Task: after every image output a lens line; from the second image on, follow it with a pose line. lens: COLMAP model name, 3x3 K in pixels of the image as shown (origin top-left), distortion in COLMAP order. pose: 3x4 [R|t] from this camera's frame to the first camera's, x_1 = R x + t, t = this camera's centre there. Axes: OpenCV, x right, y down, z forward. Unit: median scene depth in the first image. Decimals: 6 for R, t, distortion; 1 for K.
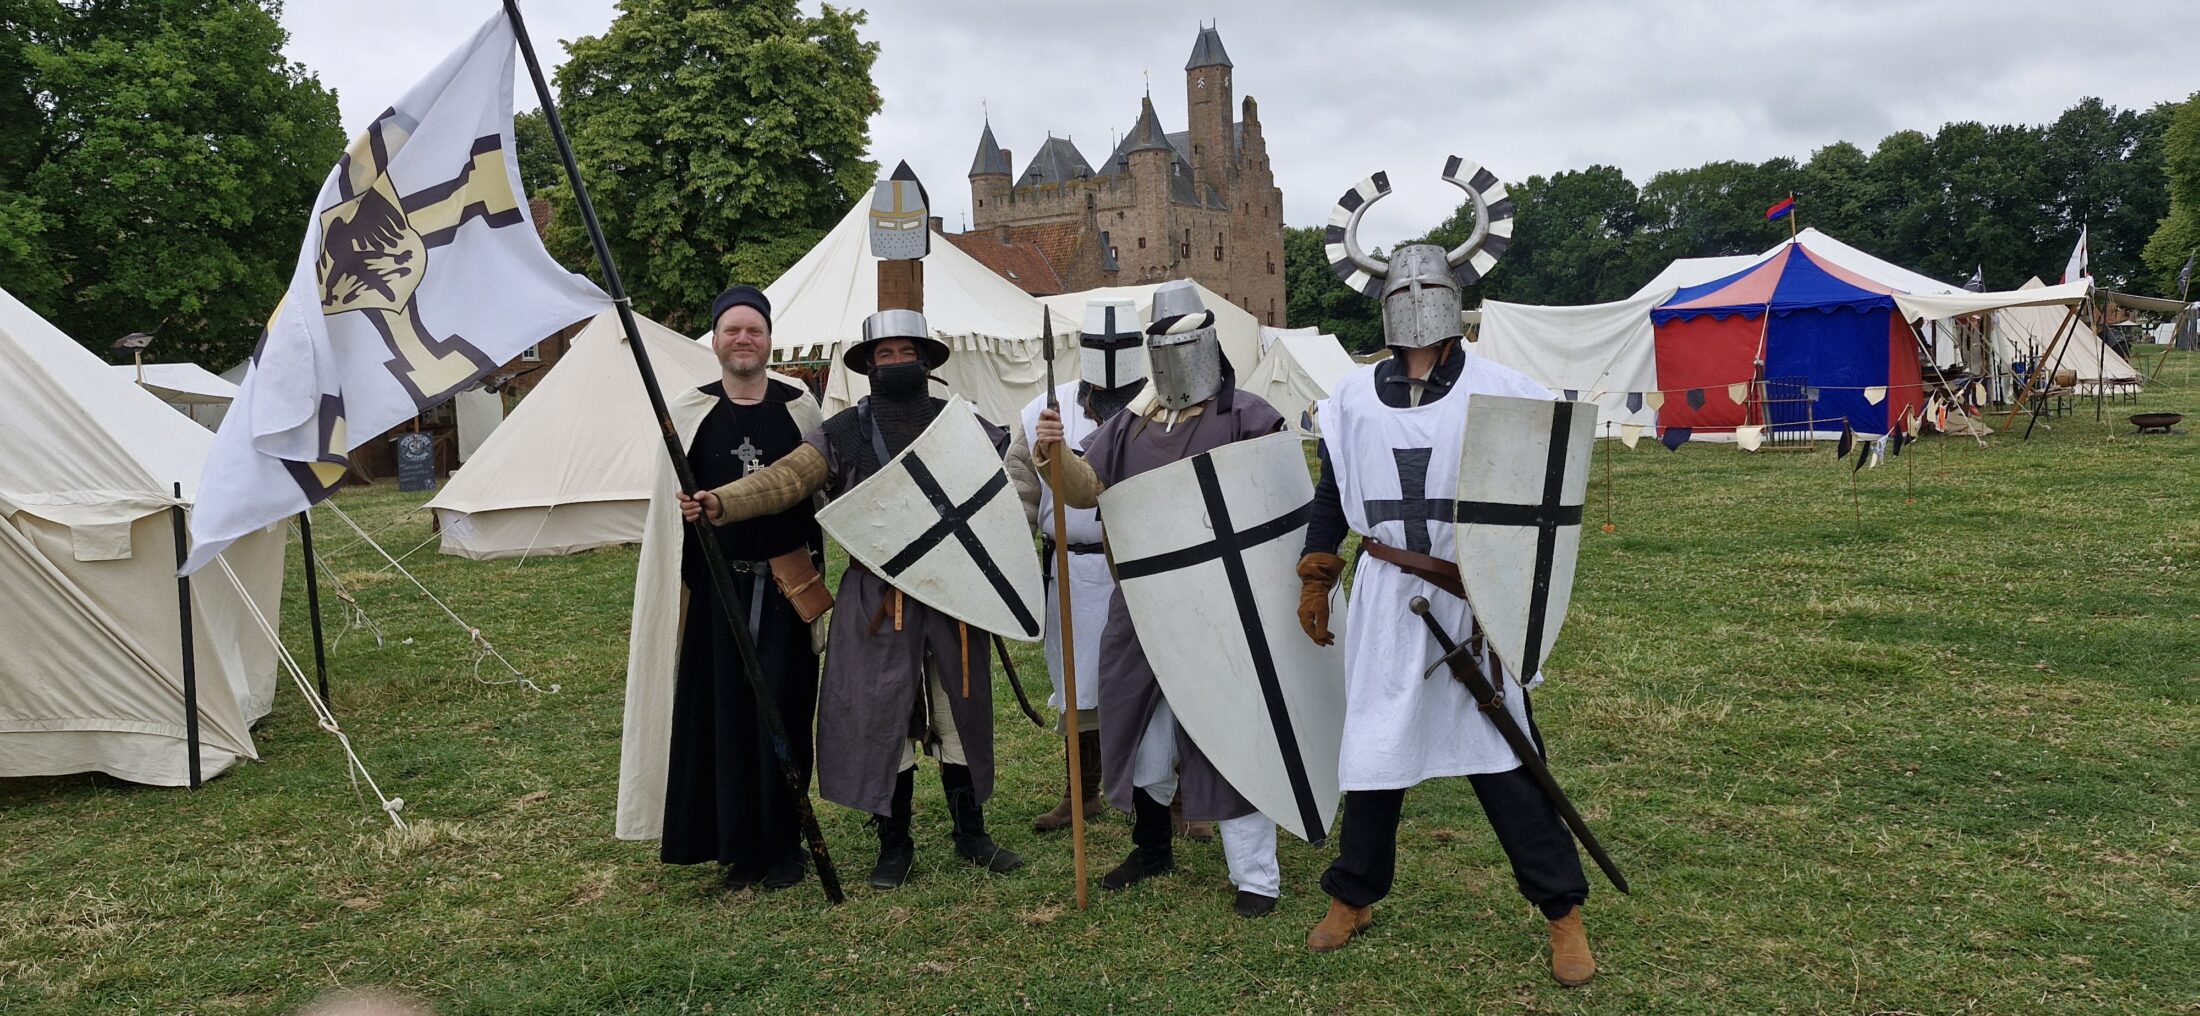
lens RADIAL K [[1544.7, 0, 1116.8], [0, 1544.7, 501.3], [0, 0, 1]] dist [0.108680, -0.149718]
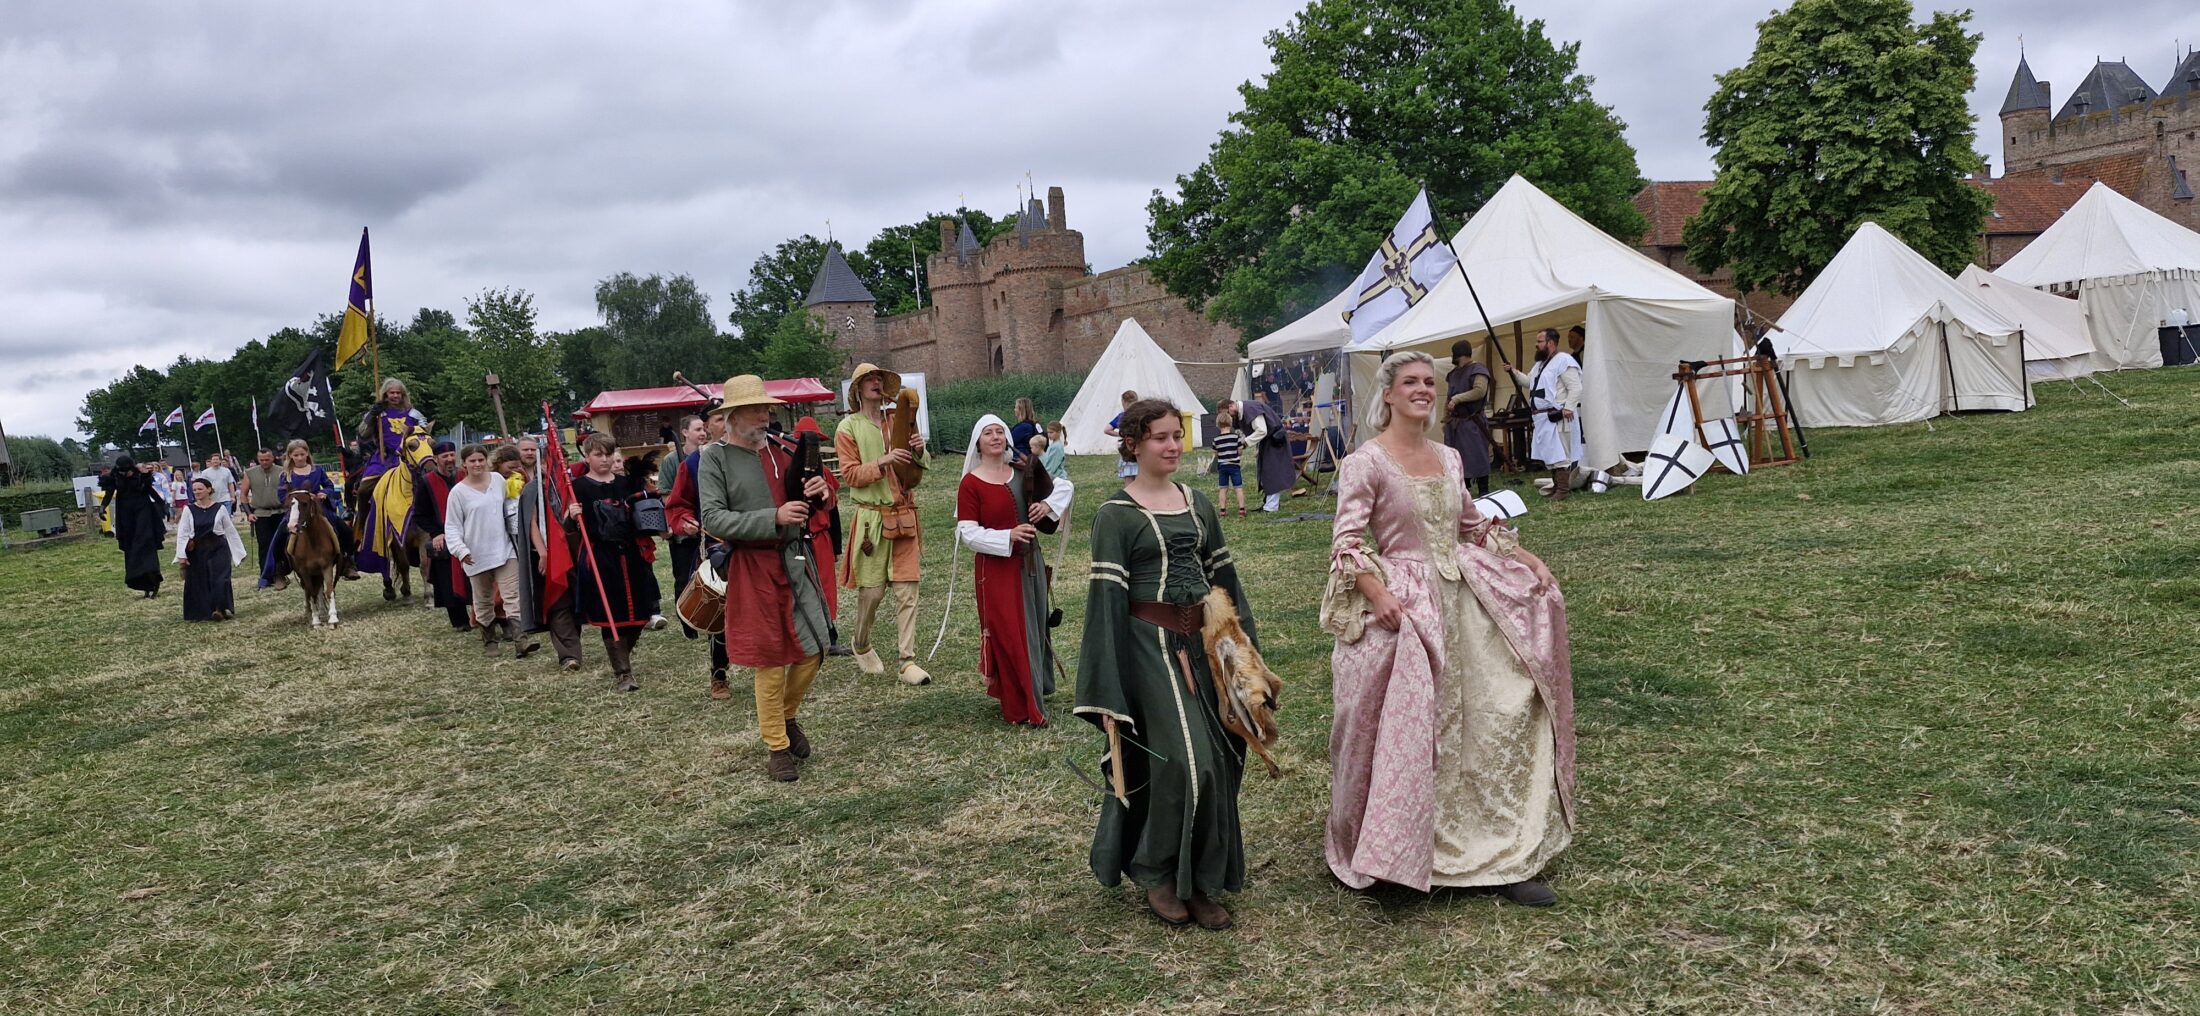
lens RADIAL K [[1539.8, 0, 1109.2], [0, 1539.8, 538.9], [0, 0, 1]] dist [0.112196, -0.149404]
pose [[0.835213, 0.023190, -0.549438, -0.042340], [0.000676, 0.999066, 0.043195, 0.042366], [0.549927, -0.036448, 0.834417, -0.406830]]
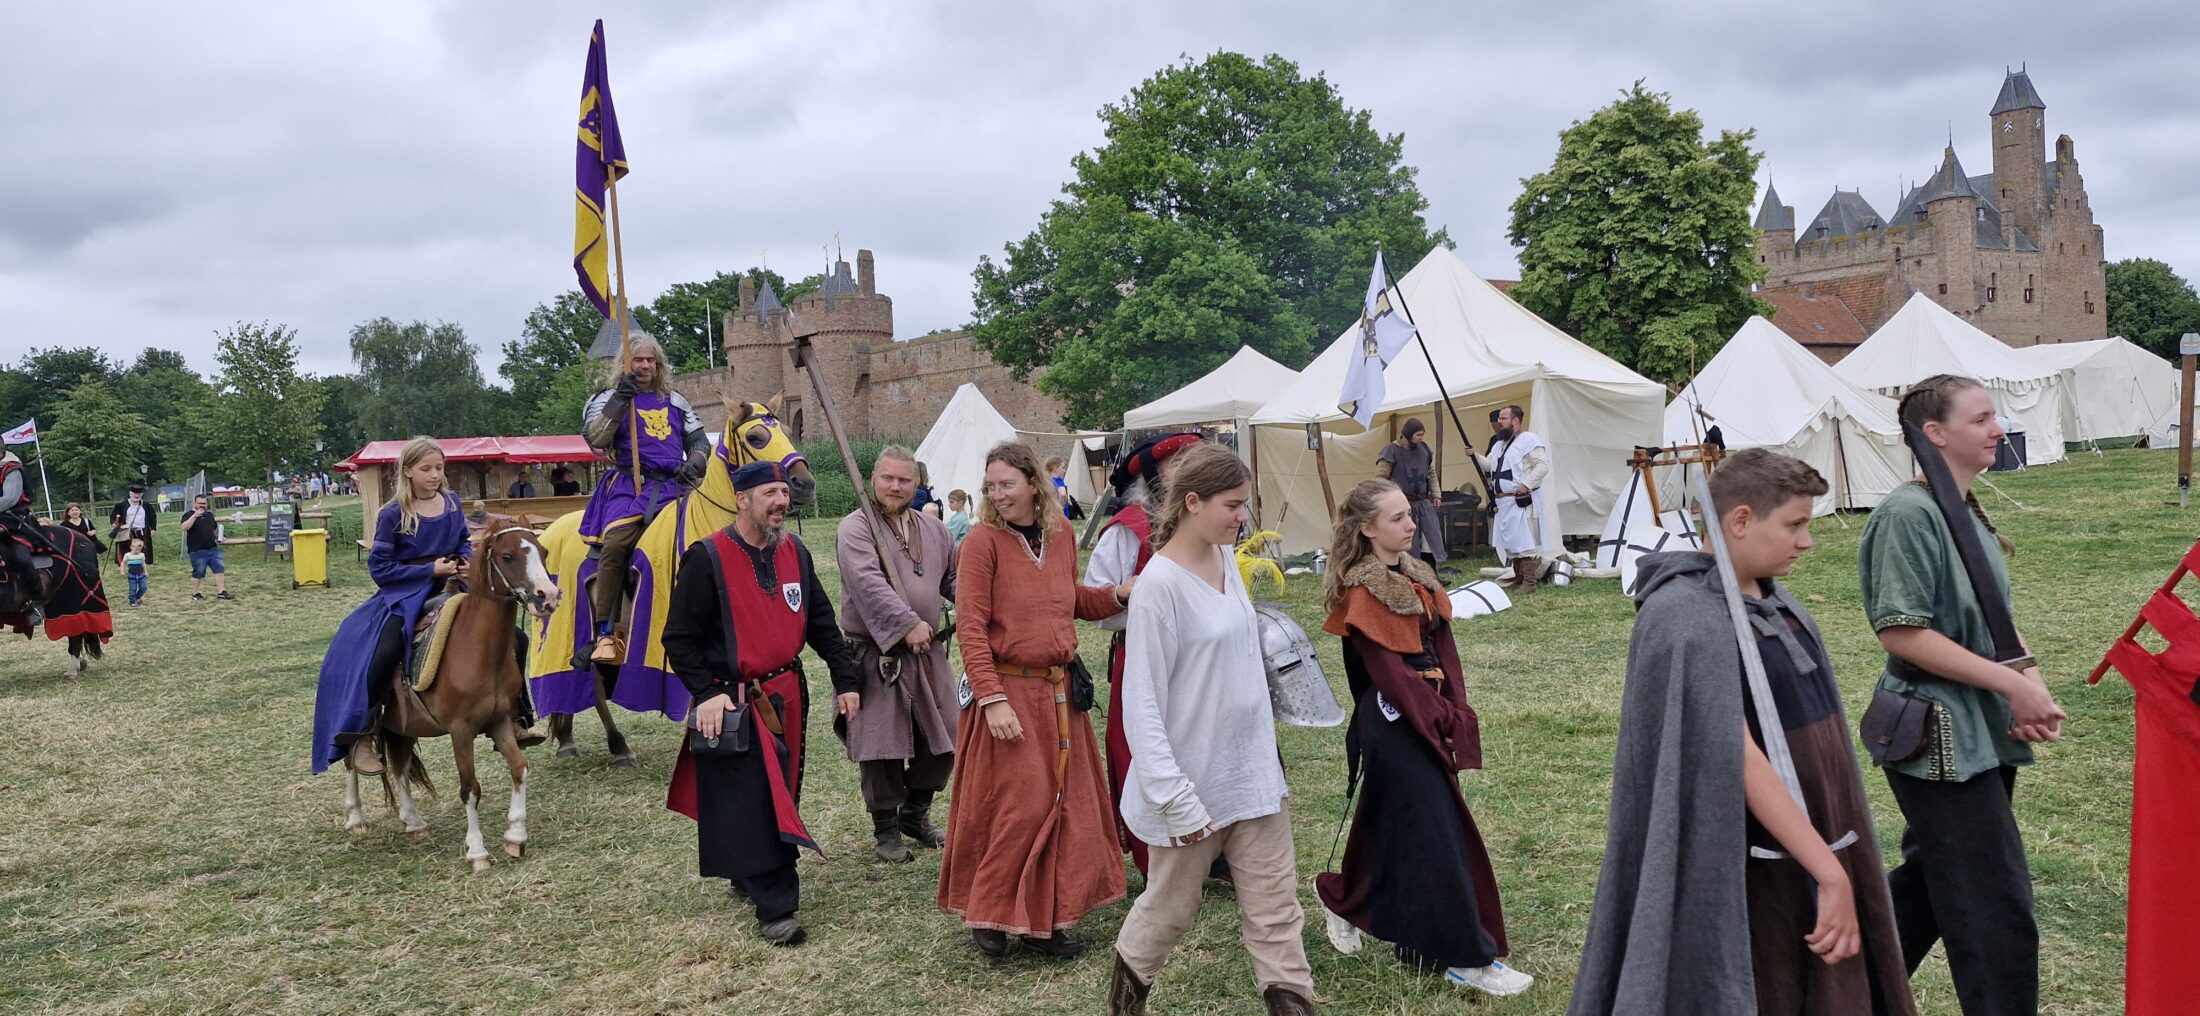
lens RADIAL K [[1544.7, 0, 1116.8], [0, 1544.7, 501.3], [0, 0, 1]] dist [0.108680, -0.149718]
pose [[0.906040, 0.009645, -0.423082, -0.090671], [-0.024912, 0.999222, -0.030570, 0.041946], [0.422458, 0.038238, 0.905575, -0.384308]]
